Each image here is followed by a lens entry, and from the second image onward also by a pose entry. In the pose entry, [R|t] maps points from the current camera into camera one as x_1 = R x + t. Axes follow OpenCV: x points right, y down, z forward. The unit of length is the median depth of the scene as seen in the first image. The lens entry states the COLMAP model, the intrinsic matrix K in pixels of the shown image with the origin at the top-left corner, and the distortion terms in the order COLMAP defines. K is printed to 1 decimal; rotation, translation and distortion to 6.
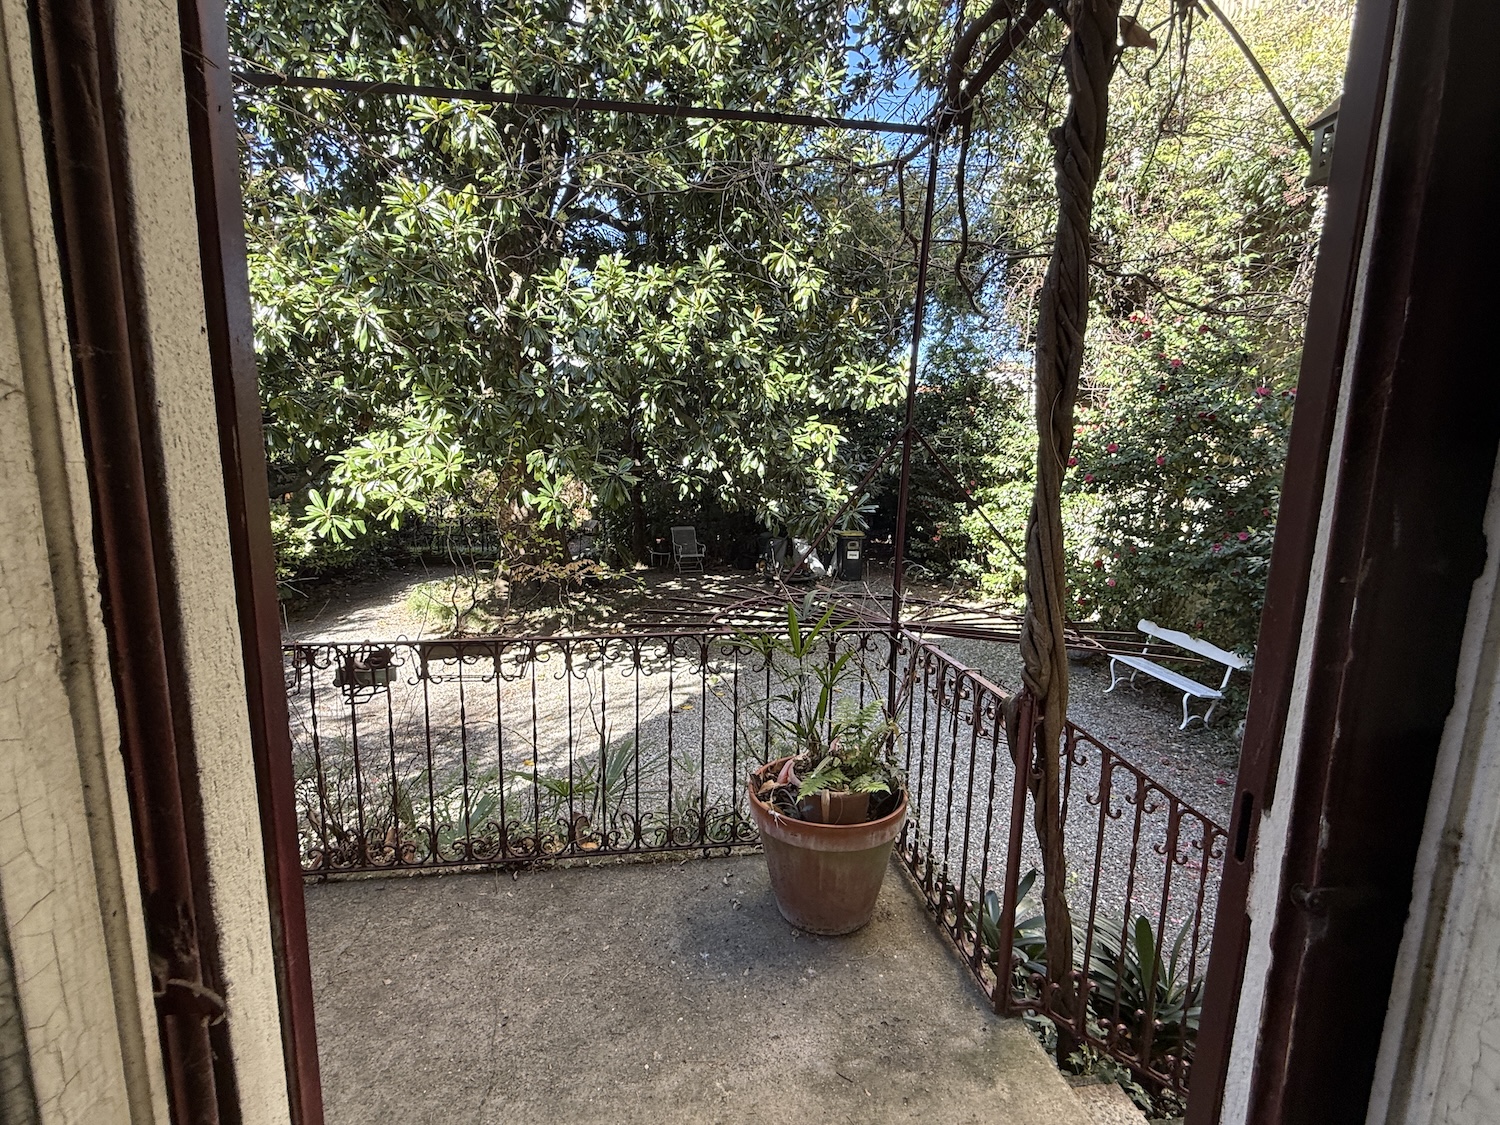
lens RADIAL K [[689.5, 0, 745.3], [0, 689.5, 561.5], [0, 0, 1]] dist [-0.000466, -0.000009]
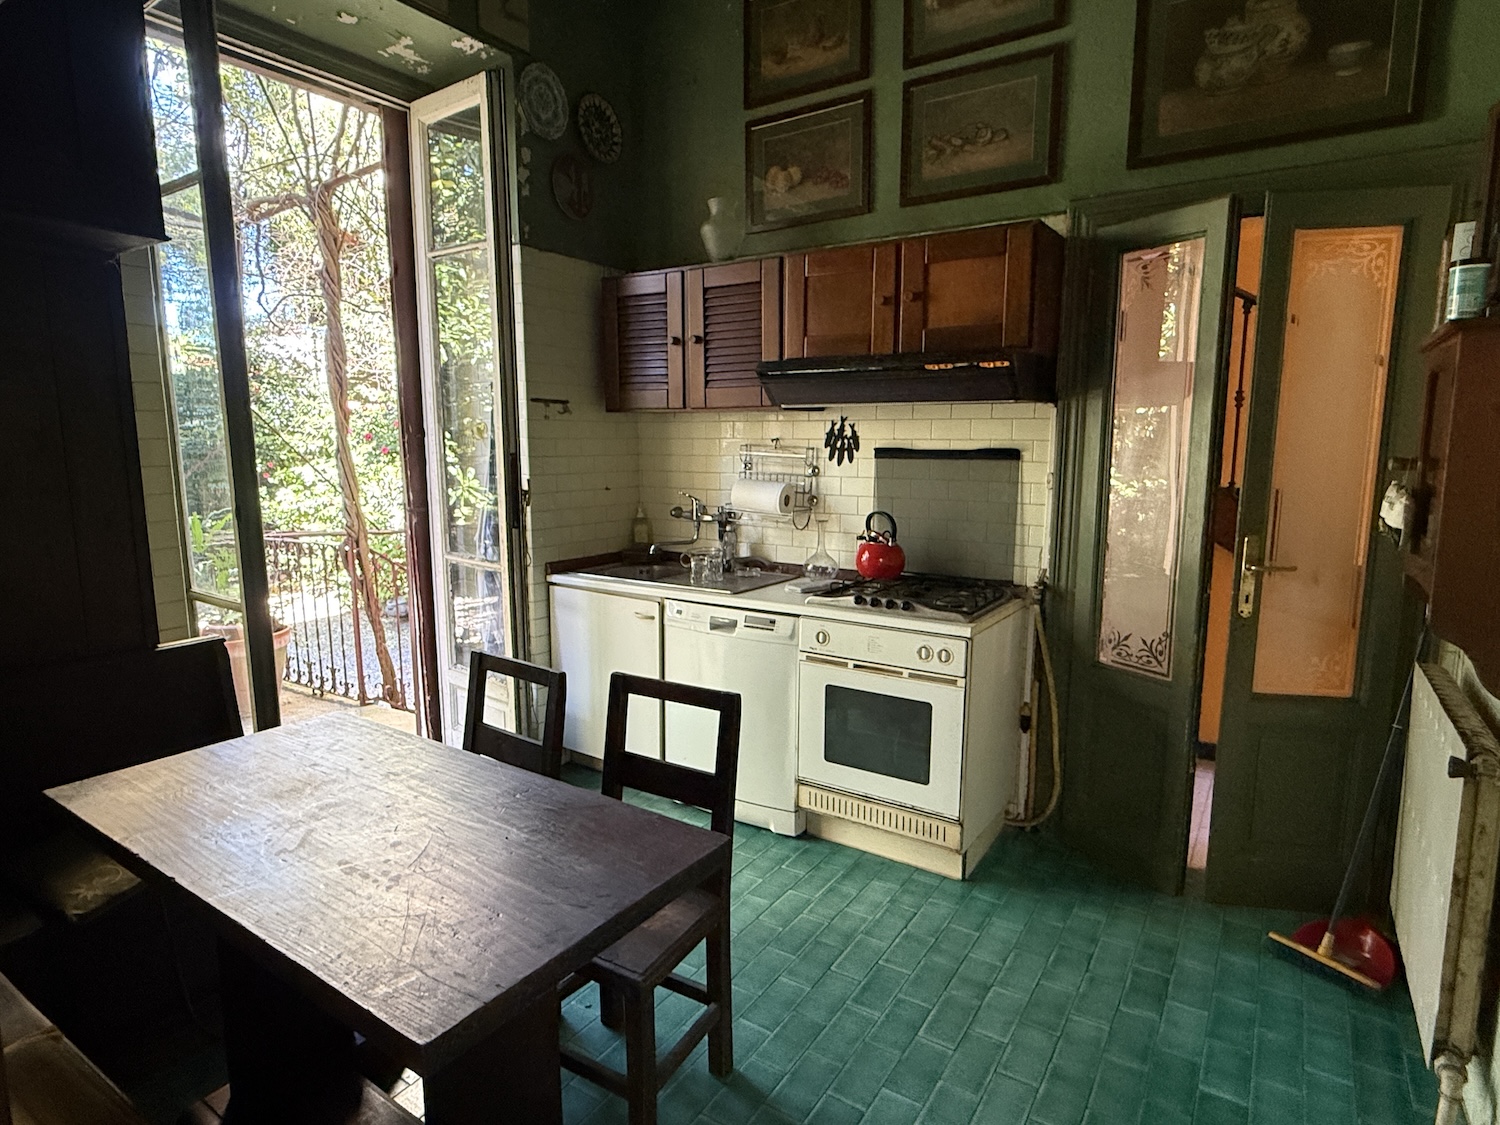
lens RADIAL K [[831.8, 0, 749.1], [0, 831.8, 565.3], [0, 0, 1]] dist [-0.000749, -0.000061]
pose [[0.658140, -0.137651, 0.740206, -0.120081], [0.139778, 0.988392, 0.059523, 0.055166], [-0.739807, 0.064290, 0.669741, -0.283319]]
